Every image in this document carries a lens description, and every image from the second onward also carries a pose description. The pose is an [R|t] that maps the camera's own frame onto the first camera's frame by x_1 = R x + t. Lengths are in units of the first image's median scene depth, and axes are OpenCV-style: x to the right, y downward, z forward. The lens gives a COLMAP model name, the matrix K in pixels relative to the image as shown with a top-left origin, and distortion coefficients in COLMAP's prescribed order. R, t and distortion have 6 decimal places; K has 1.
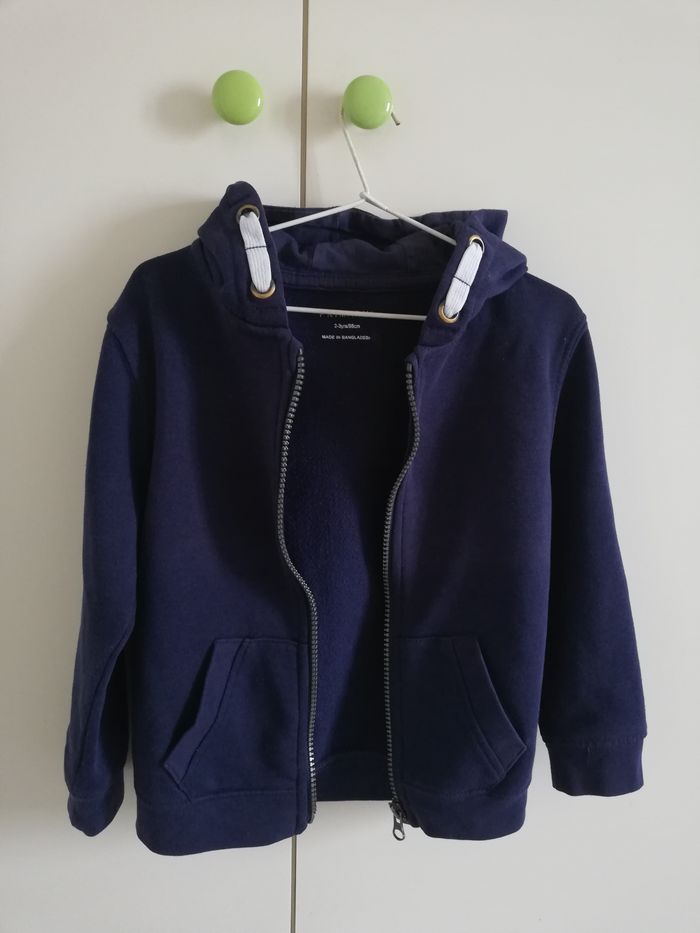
lens RADIAL K [[730.6, 0, 350.0], [0, 730.6, 466.5], [0, 0, 1]] dist [-0.053685, -0.004618]
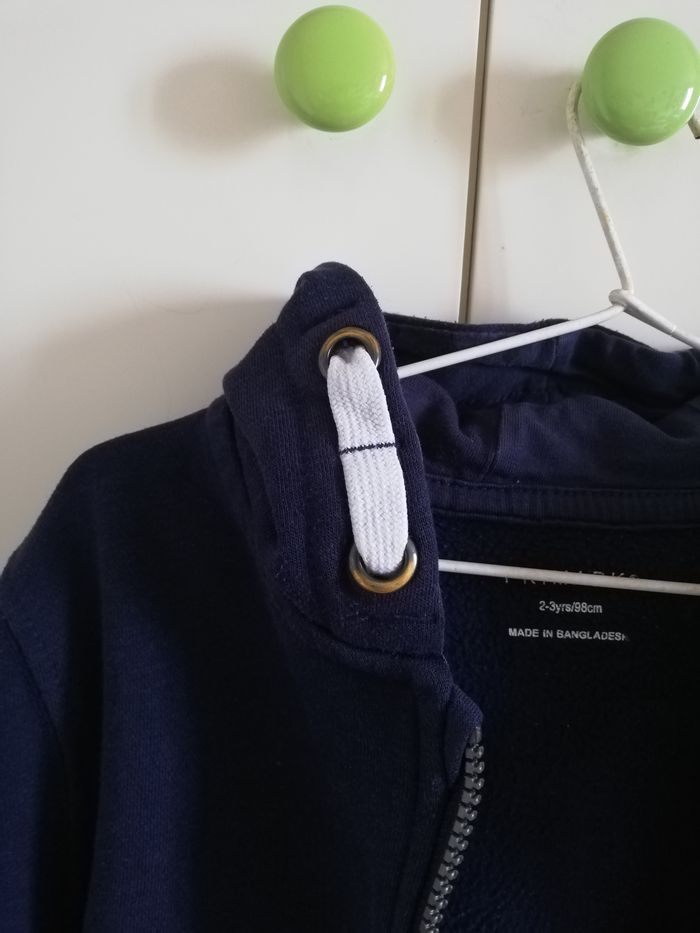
lens RADIAL K [[897.0, 0, 330.3], [0, 897.0, 466.5], [0, 0, 1]] dist [-0.013831, -0.016229]
pose [[0.991797, 0.041226, -0.120991, -0.082102], [-0.054888, 0.992208, -0.111847, -0.211607], [0.115437, 0.117570, 0.986332, 0.485495]]
